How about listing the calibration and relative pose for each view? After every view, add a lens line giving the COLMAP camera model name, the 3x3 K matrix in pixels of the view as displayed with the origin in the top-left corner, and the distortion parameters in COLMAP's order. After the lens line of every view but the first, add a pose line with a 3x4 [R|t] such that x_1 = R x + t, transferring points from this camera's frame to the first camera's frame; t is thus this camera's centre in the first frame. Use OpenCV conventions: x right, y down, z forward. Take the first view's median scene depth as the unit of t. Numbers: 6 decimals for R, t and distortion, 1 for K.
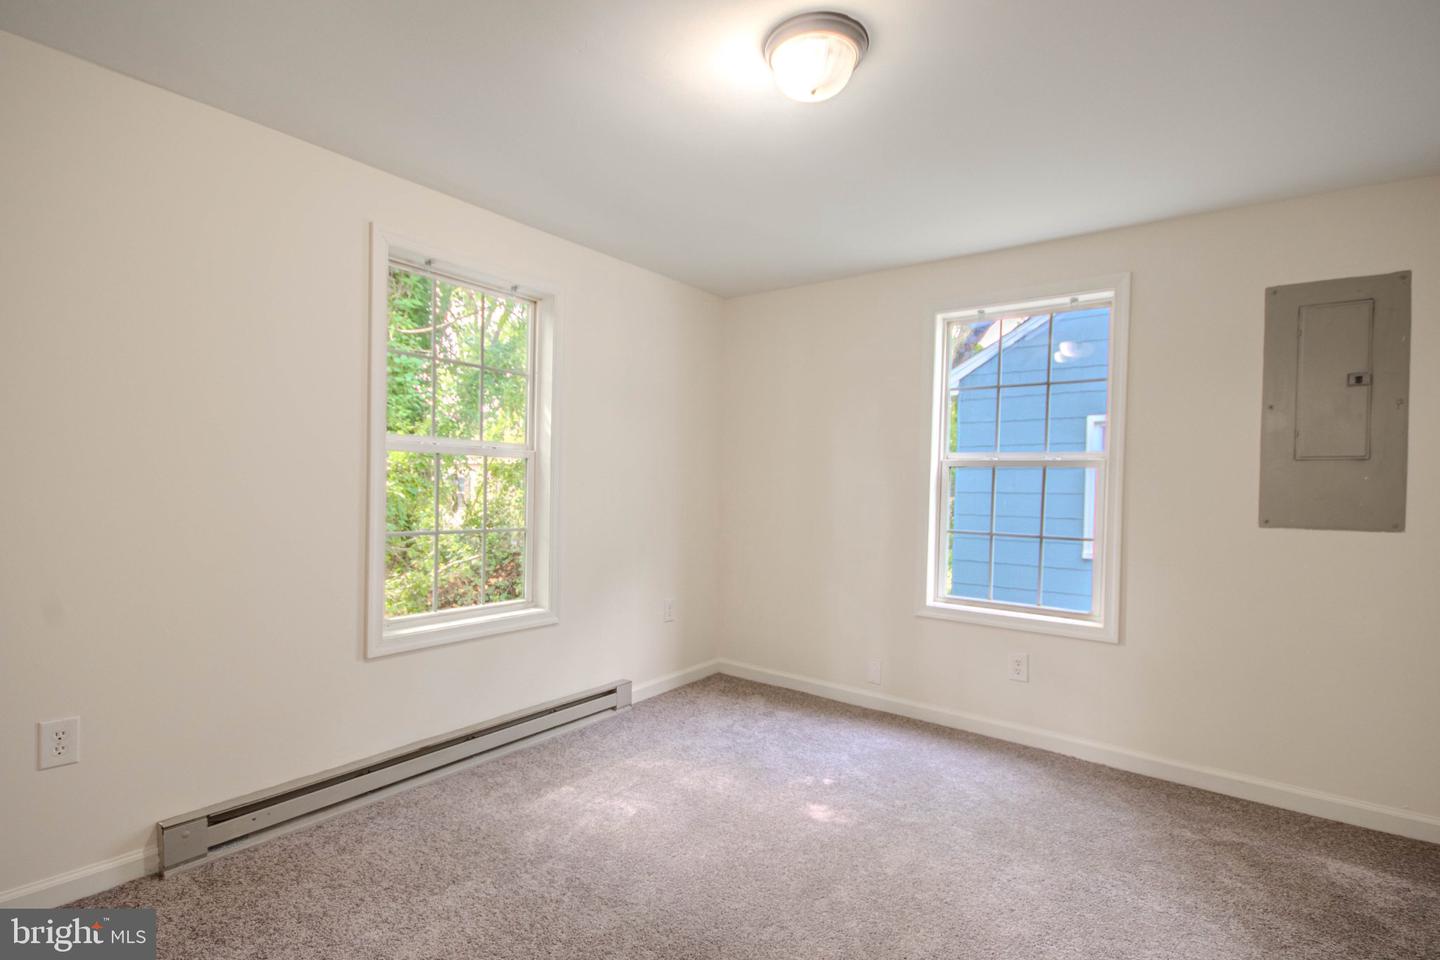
lens RADIAL K [[666.3, 0, 720.5], [0, 666.3, 499.8], [0, 0, 1]] dist [0.002754, -0.012234]
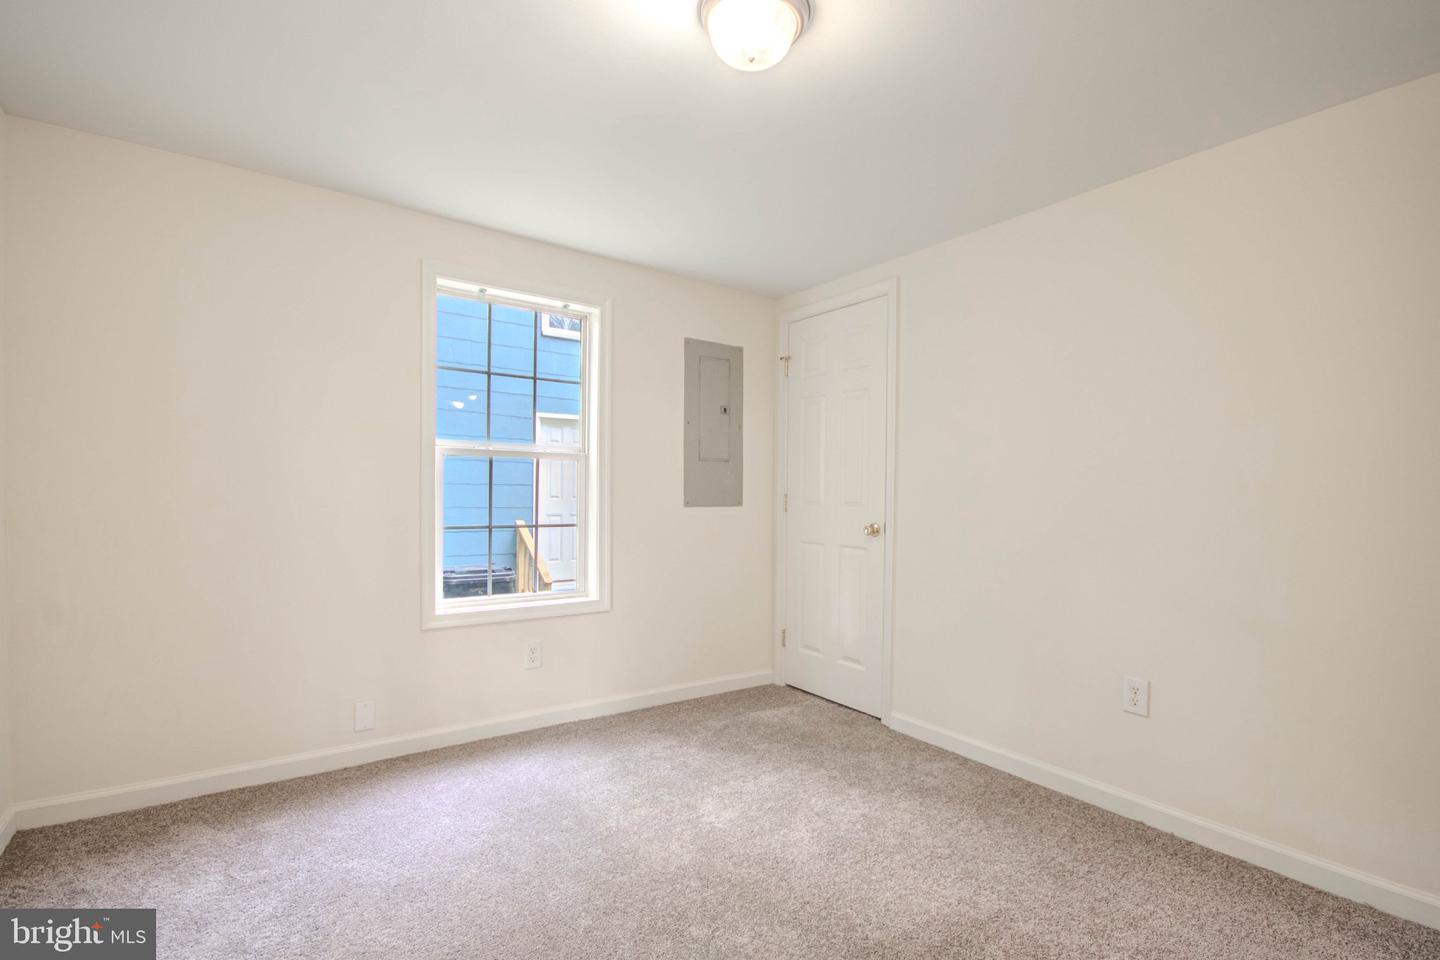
lens RADIAL K [[666.3, 0, 720.5], [0, 666.3, 499.8], [0, 0, 1]] dist [0.002754, -0.012234]
pose [[0.284474, -0.034052, 0.958079, -0.526353], [0.011876, 0.999417, 0.031995, -0.018255], [-0.958610, 0.002276, 0.284712, 0.520902]]
